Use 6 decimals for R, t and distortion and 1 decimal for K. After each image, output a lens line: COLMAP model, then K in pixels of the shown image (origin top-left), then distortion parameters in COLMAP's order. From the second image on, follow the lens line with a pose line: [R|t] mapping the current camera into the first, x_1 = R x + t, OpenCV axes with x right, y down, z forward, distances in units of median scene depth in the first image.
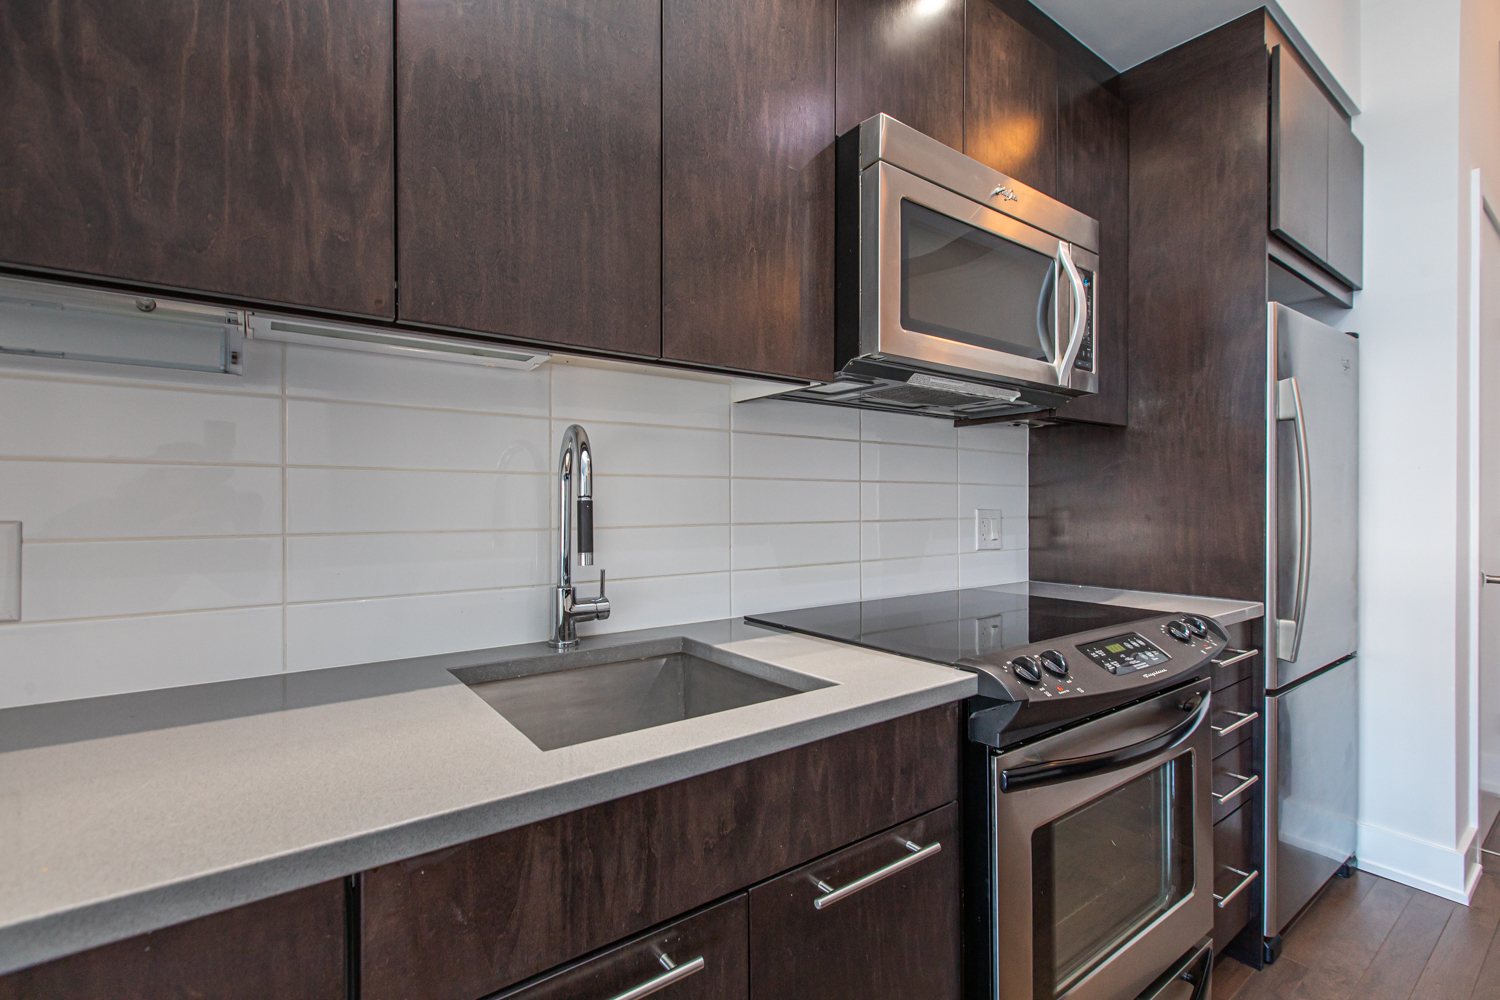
lens RADIAL K [[663.4, 0, 762.2], [0, 663.4, 506.8], [0, 0, 1]] dist [-0.000124, 0.000066]
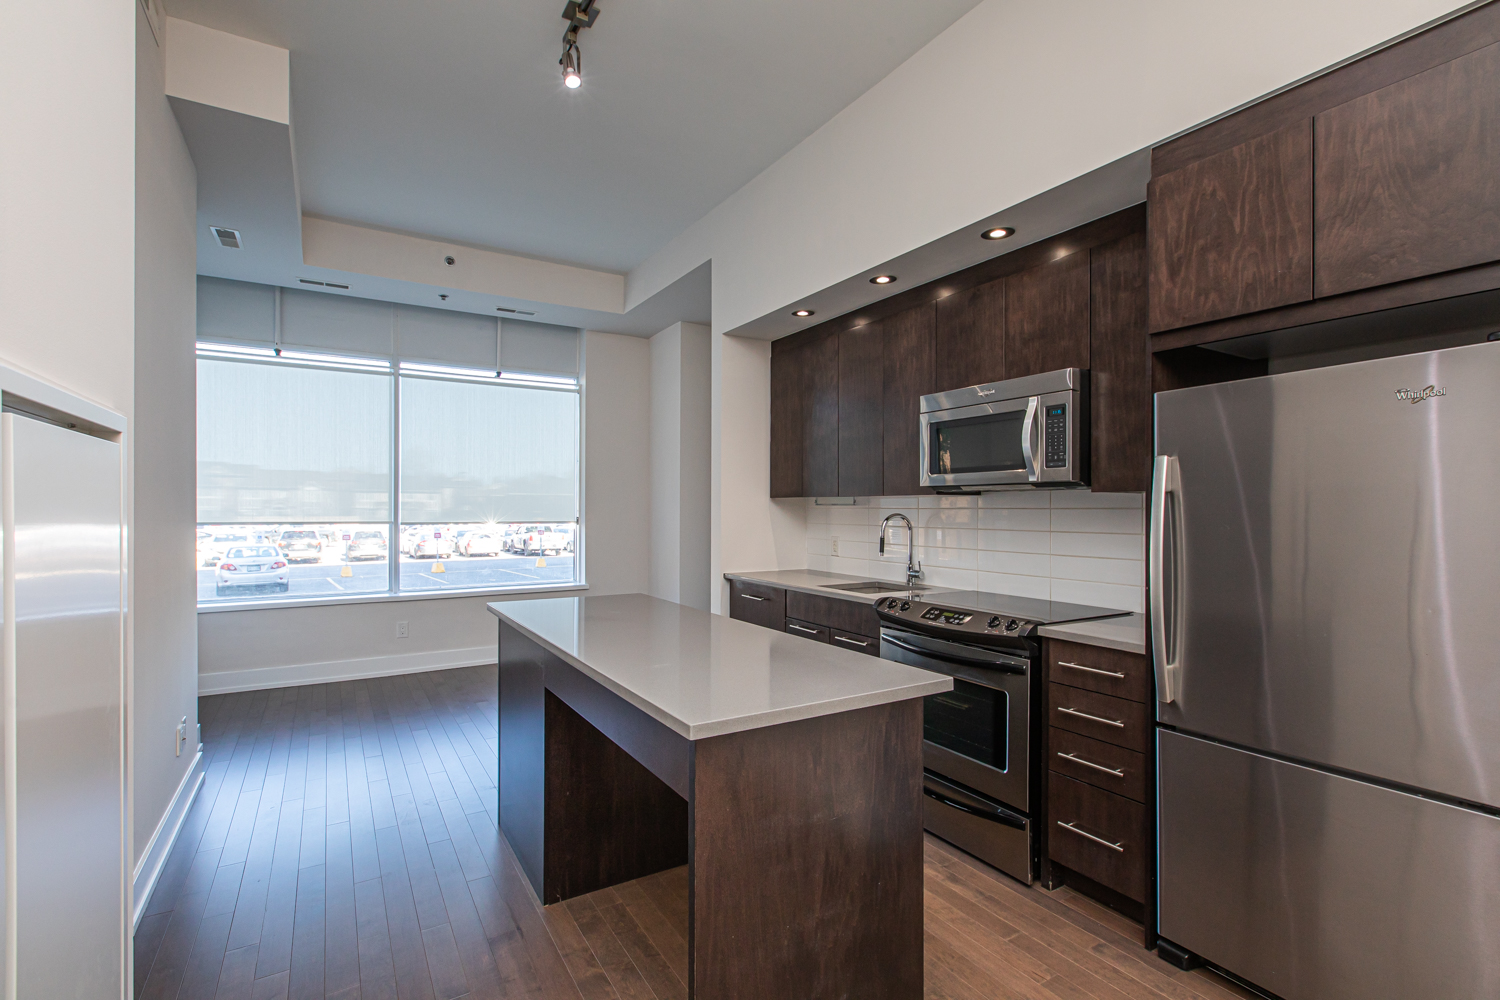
lens RADIAL K [[677.9, 0, 744.3], [0, 677.9, 509.6], [0, 0, 1]] dist [0.002649, -0.000244]
pose [[-0.095253, 0.003001, -0.995449, 2.910390], [-0.001859, 0.999993, 0.003193, -0.144820], [0.995451, 0.002155, -0.095247, 0.555007]]
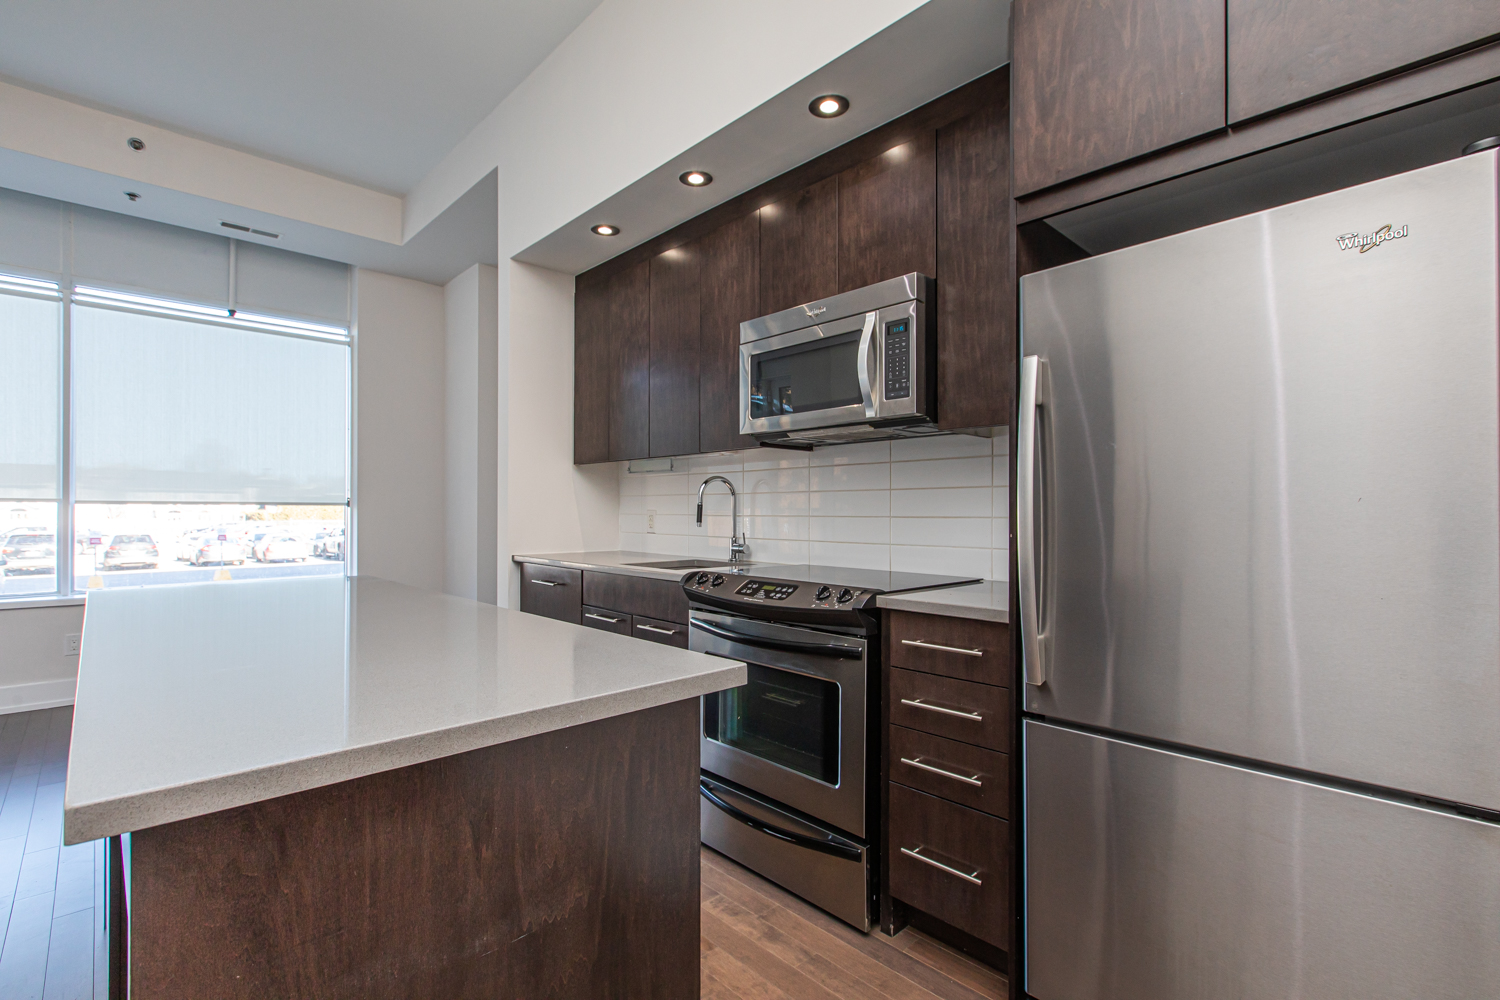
lens RADIAL K [[677.9, 0, 744.3], [0, 677.9, 509.6], [0, 0, 1]] dist [0.002649, -0.000244]
pose [[0.121965, 0.000120, -0.992534, 2.327566], [-0.002567, 0.999997, -0.000195, 0.010673], [0.992531, 0.002571, 0.121965, 0.741491]]
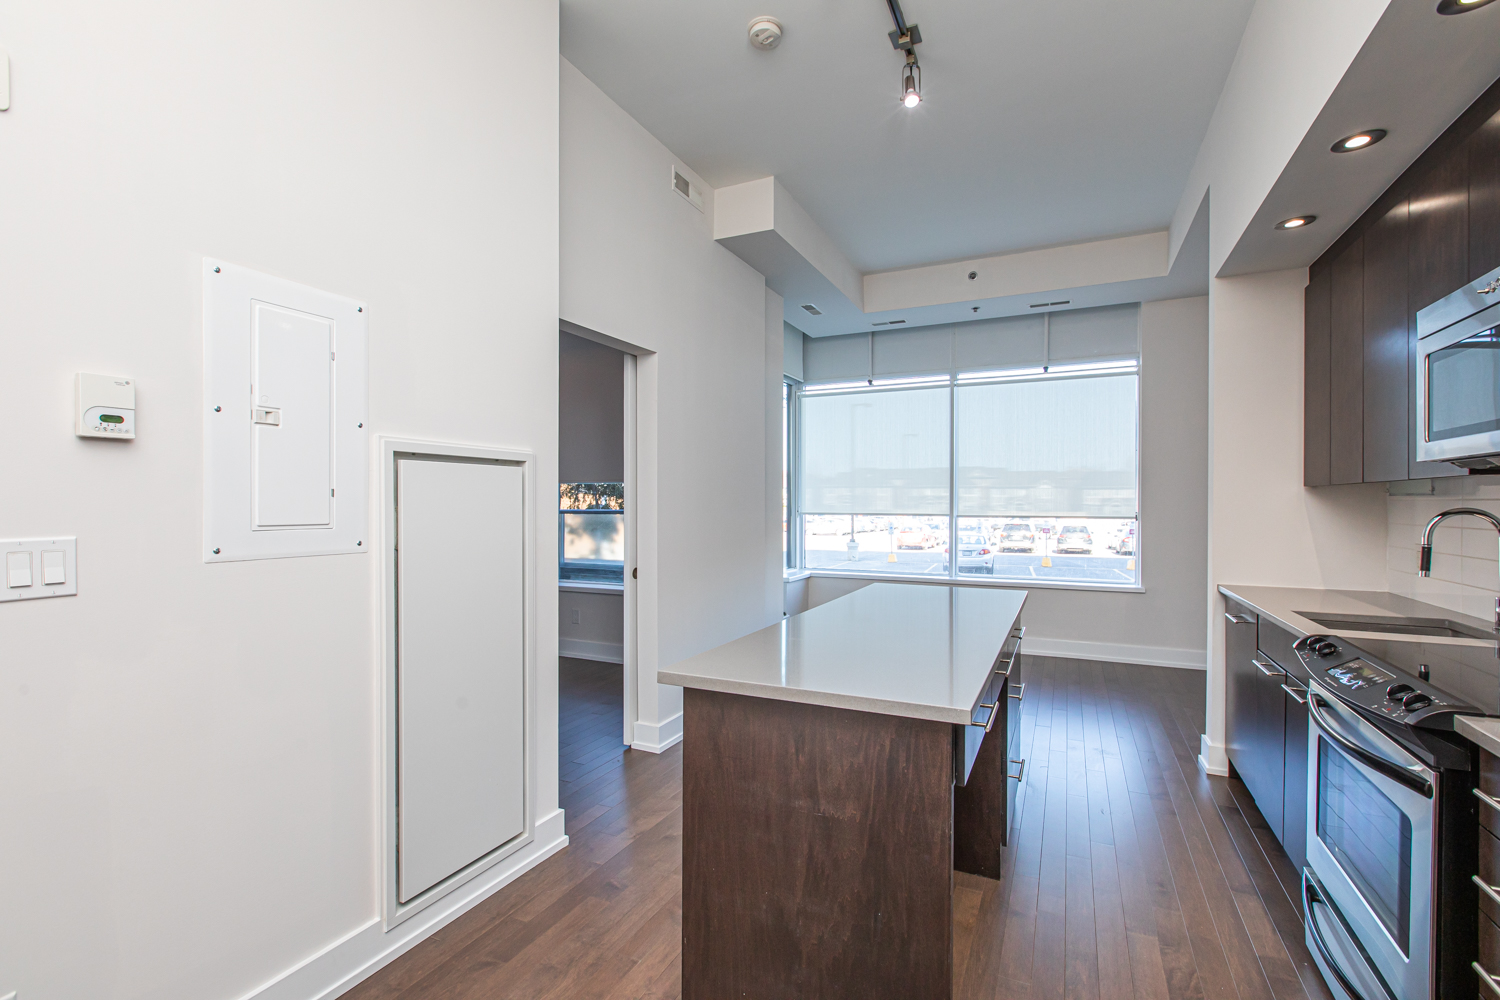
lens RADIAL K [[663.4, 0, 762.2], [0, 663.4, 506.8], [0, 0, 1]] dist [-0.000124, 0.000066]
pose [[-0.875046, 0.002528, -0.484034, 2.302820], [-0.000371, 0.999983, 0.005894, -0.130877], [0.484040, 0.005337, -0.875029, 1.615341]]
